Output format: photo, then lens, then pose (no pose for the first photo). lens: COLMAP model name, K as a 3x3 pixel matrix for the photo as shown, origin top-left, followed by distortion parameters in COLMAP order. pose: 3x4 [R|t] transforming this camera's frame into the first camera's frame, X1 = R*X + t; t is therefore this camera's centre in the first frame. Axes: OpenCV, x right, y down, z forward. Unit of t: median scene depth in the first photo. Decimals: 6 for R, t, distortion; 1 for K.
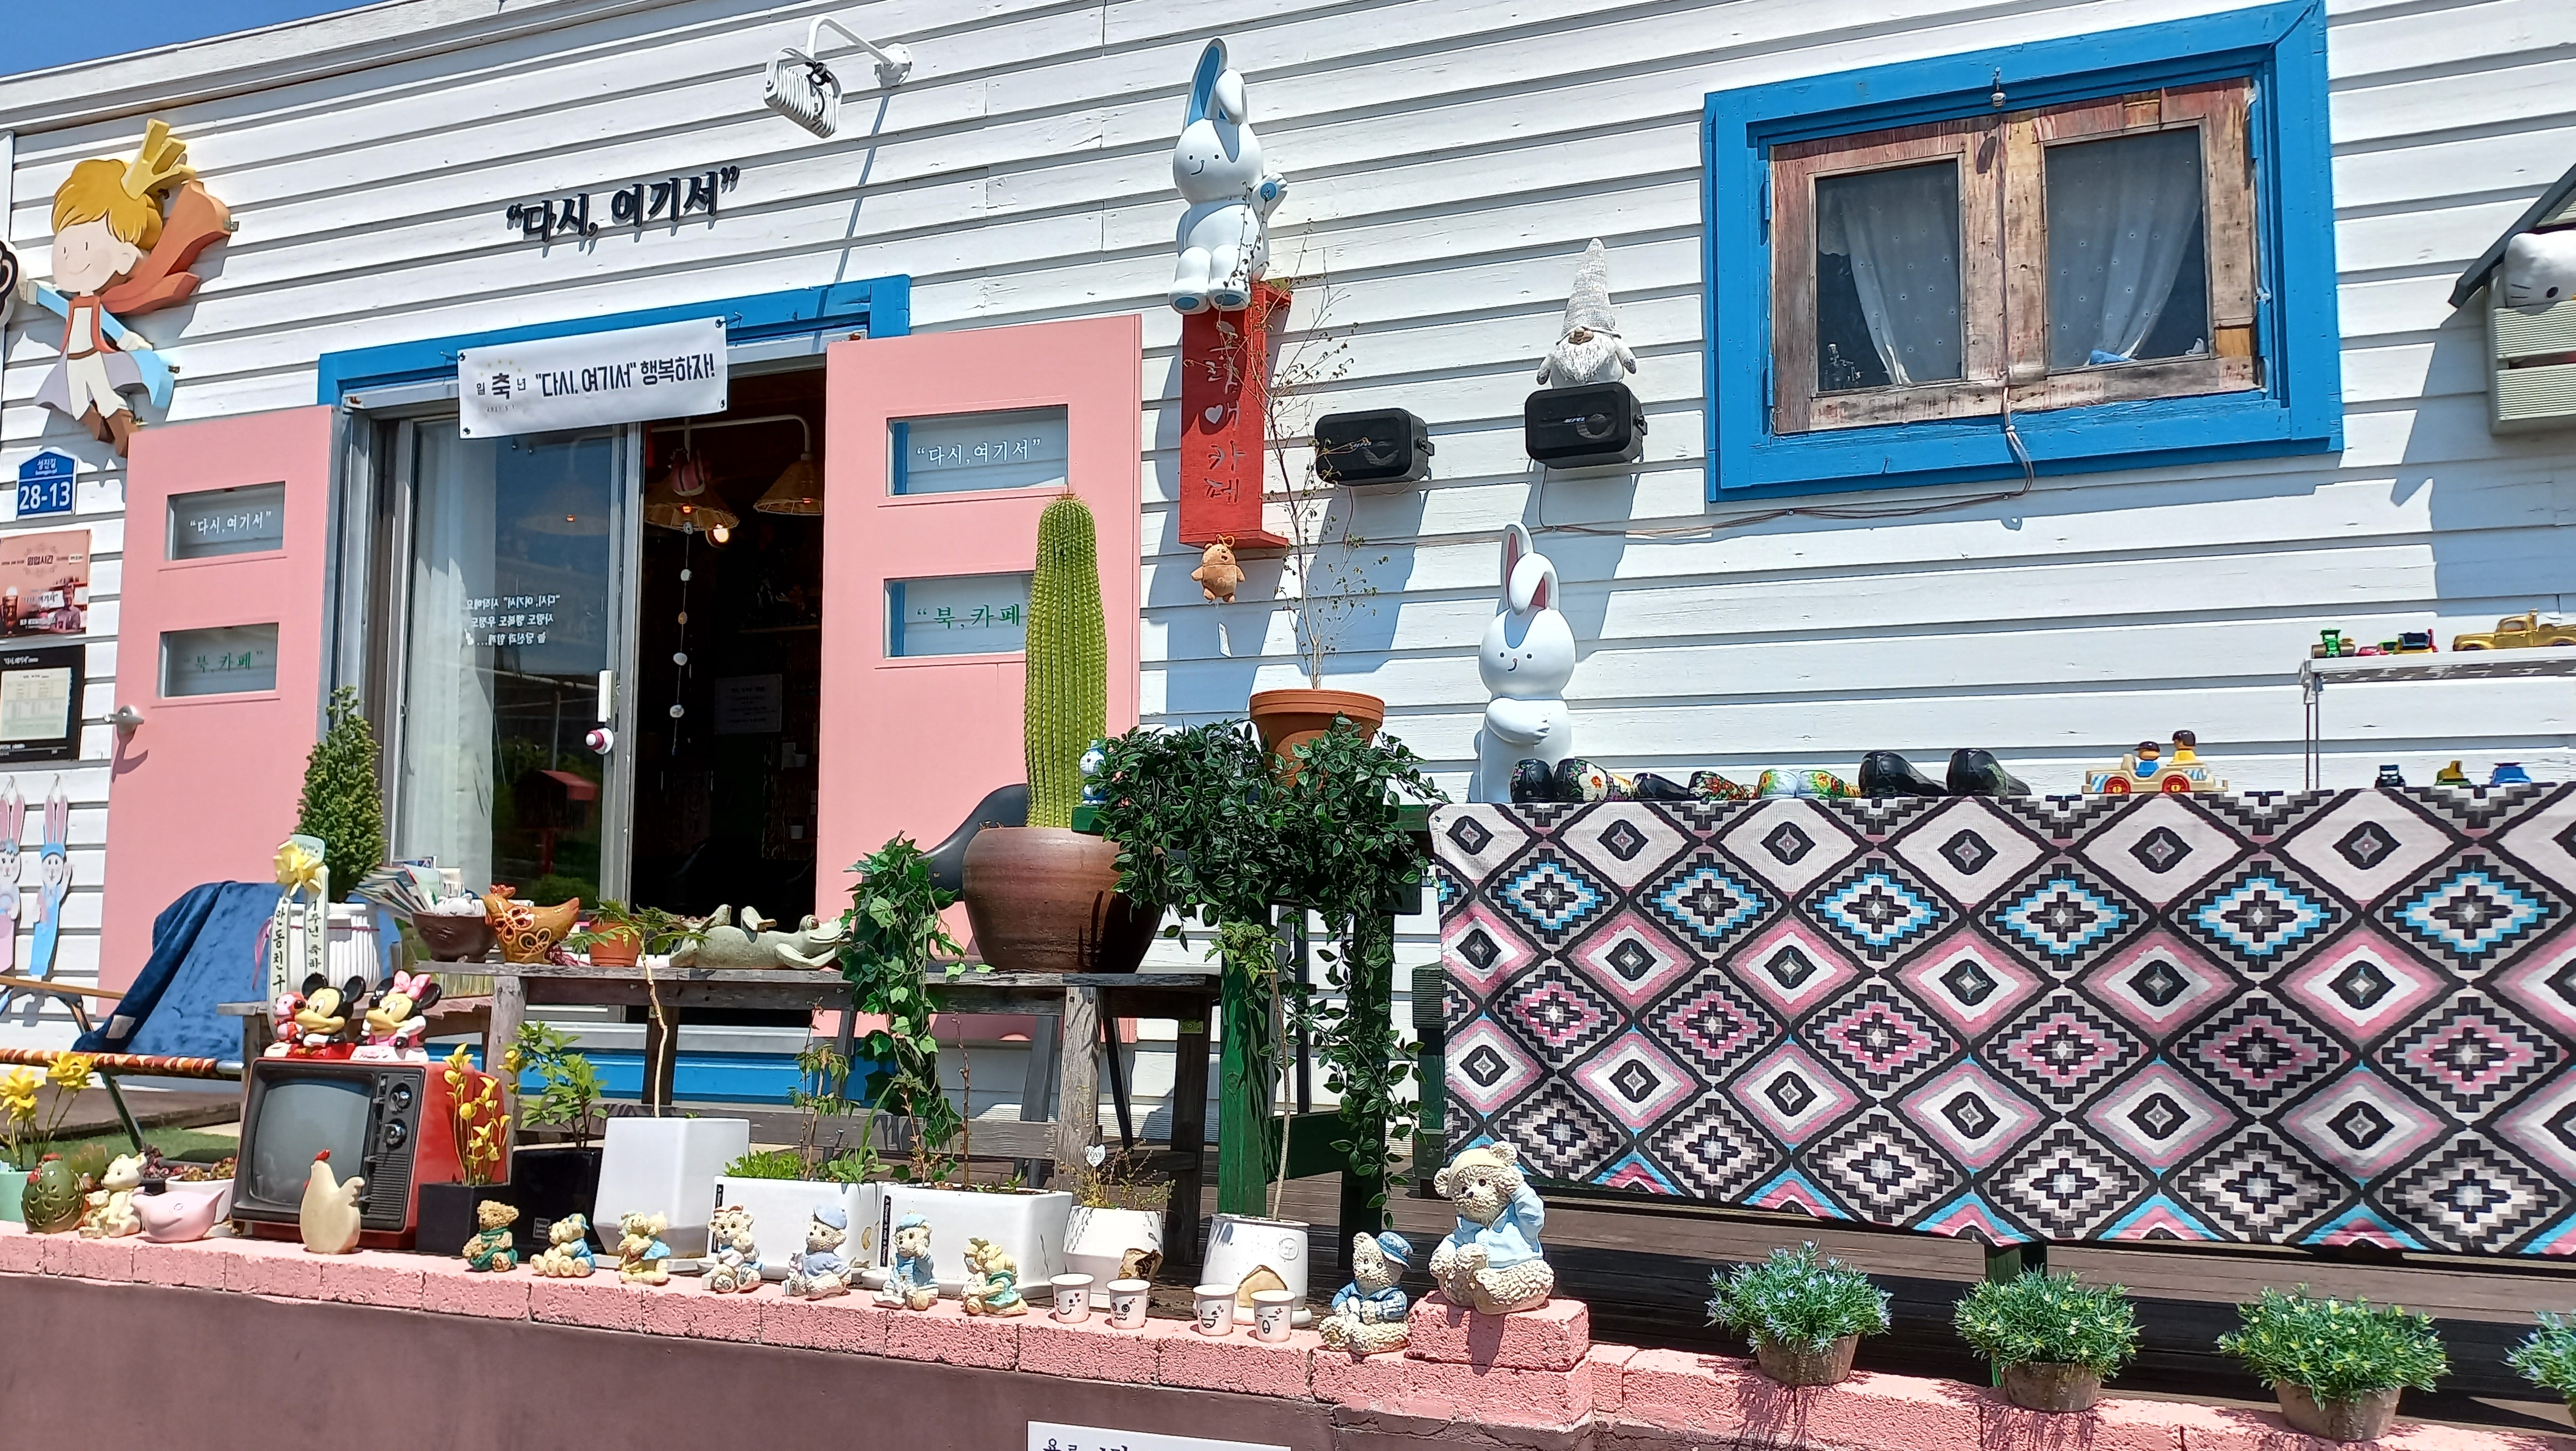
lens RADIAL K [[2016.2, 0, 1288.0], [0, 2016.2, 725.5], [0, 0, 1]] dist [0.107797, -0.161886]
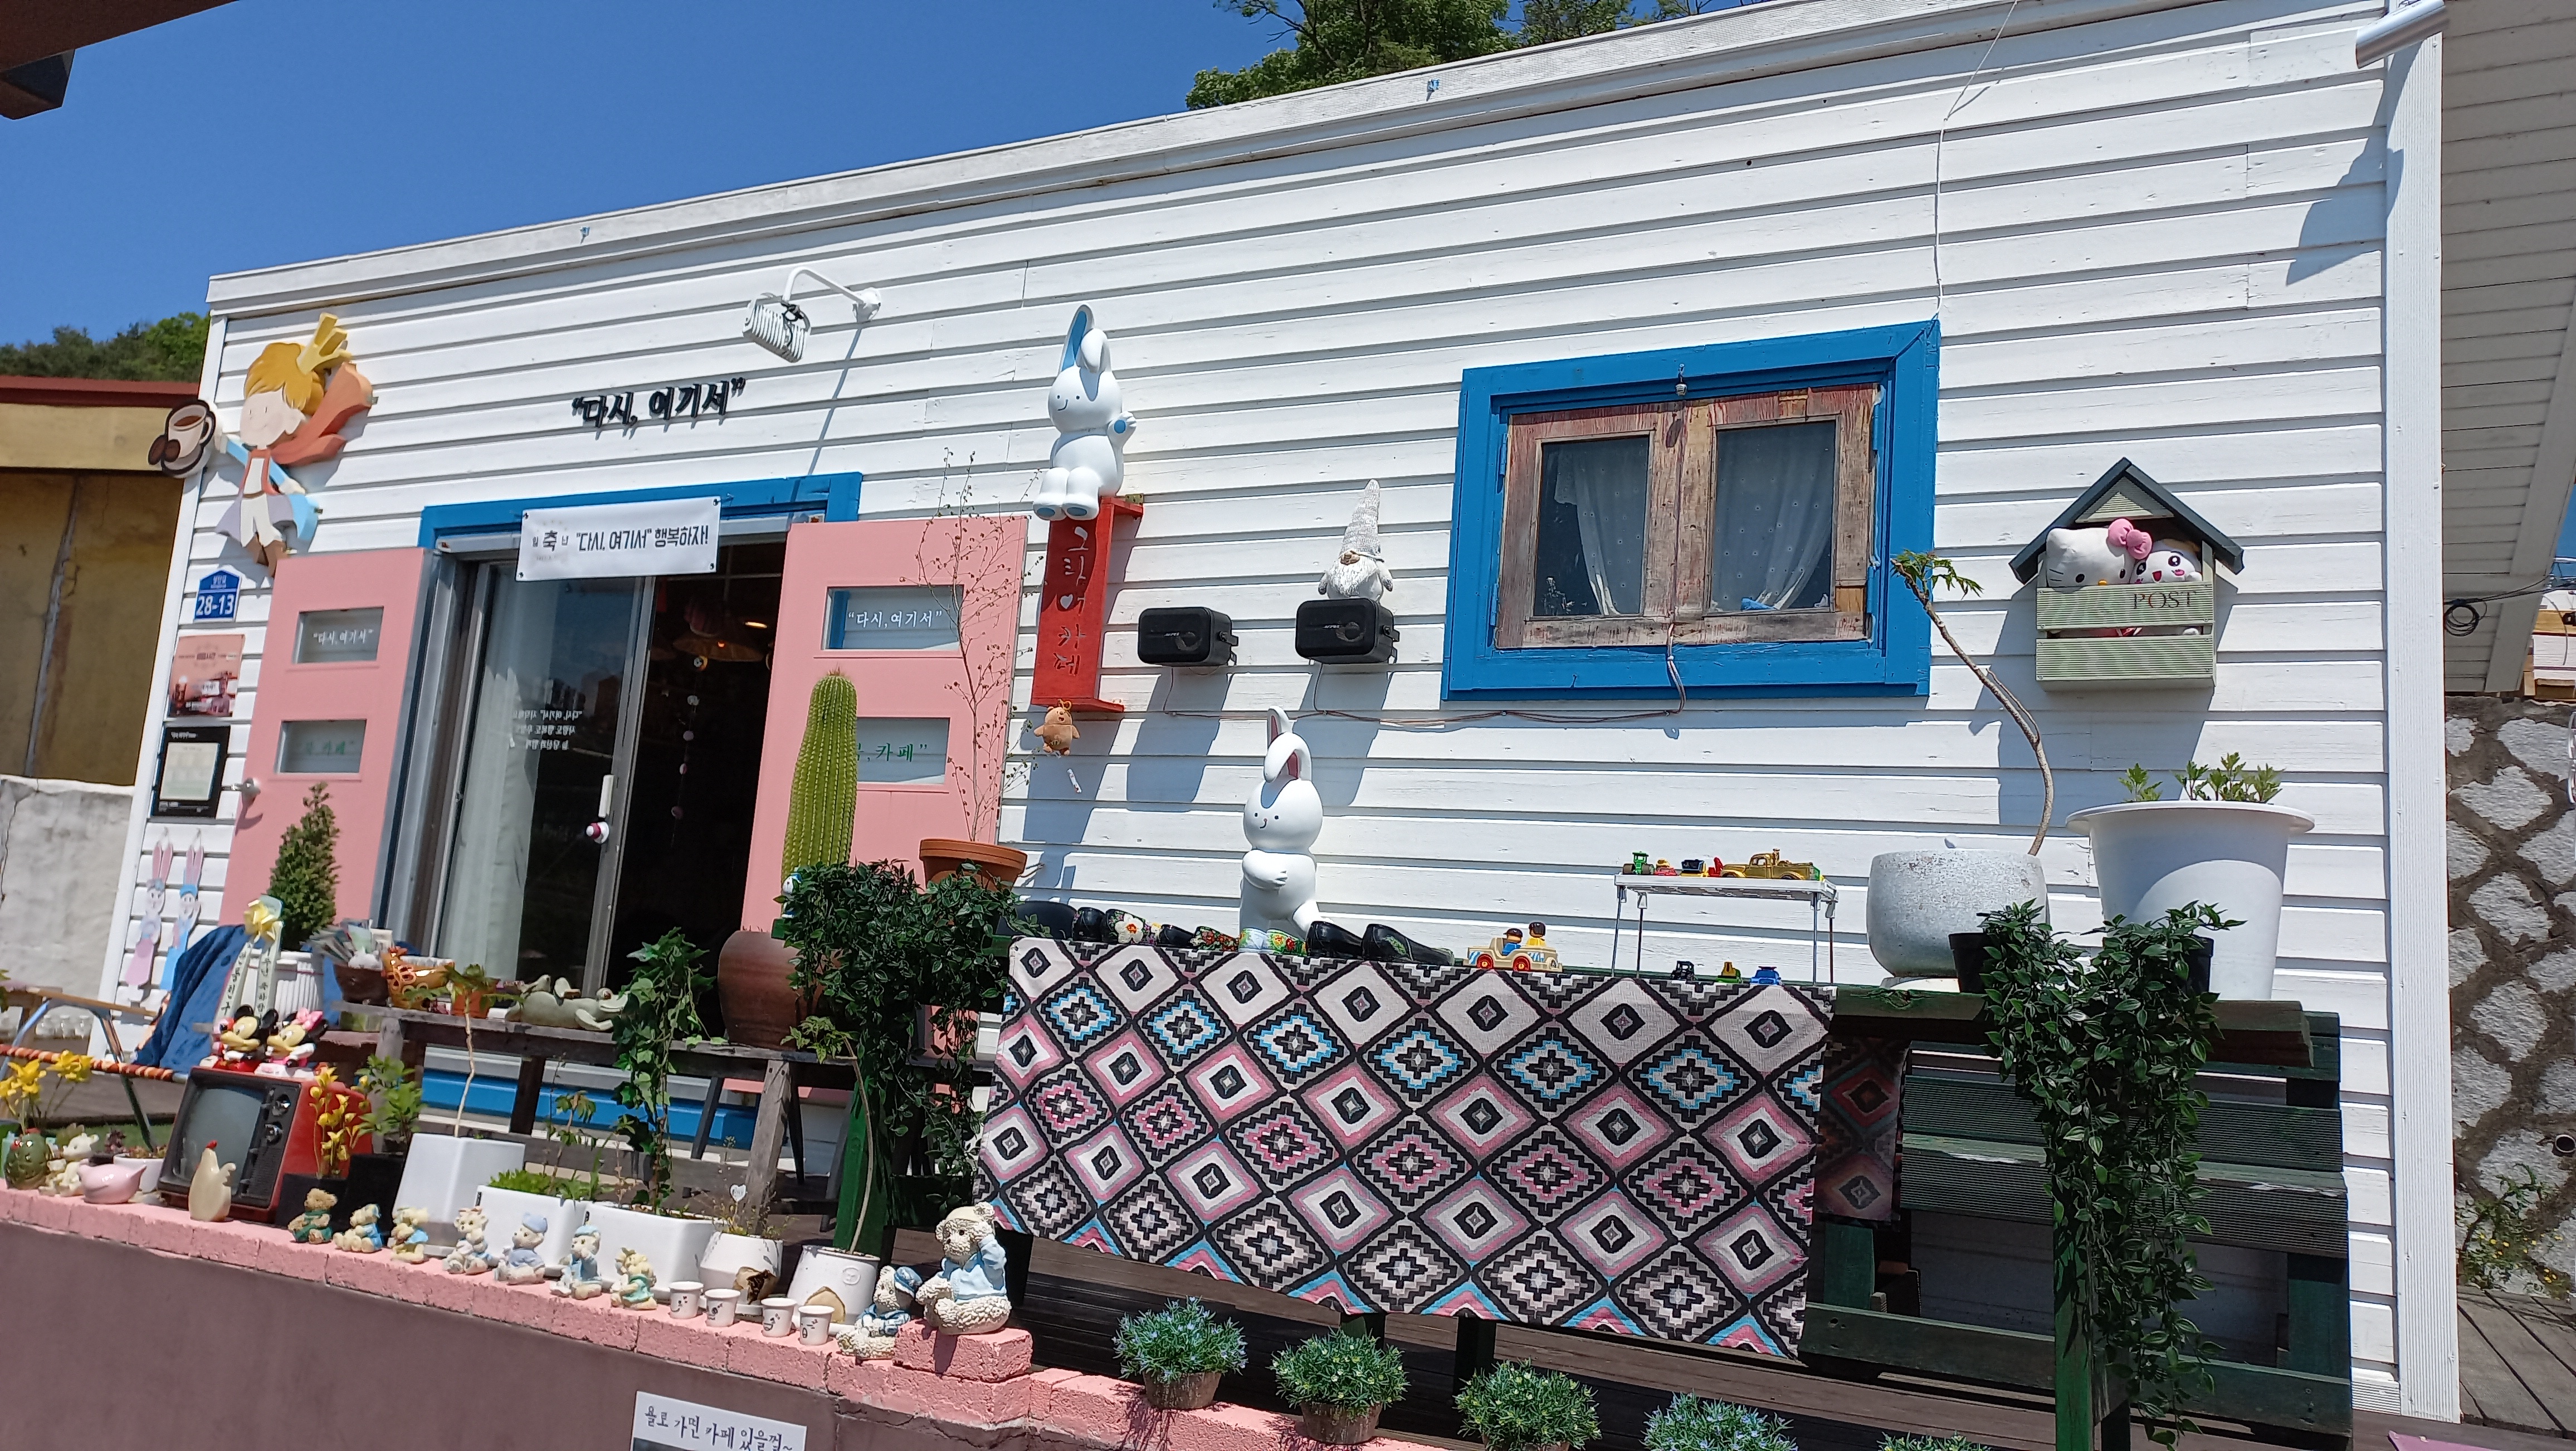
lens RADIAL K [[1836.9, 0, 1281.1], [0, 1836.9, 733.9], [0, 0, 1]] dist [0.113610, -0.187535]
pose [[0.993950, 0.063228, -0.089805, 0.212177], [-0.068263, 0.996197, -0.054142, -0.023763], [0.086040, 0.059945, 0.994487, -0.102876]]
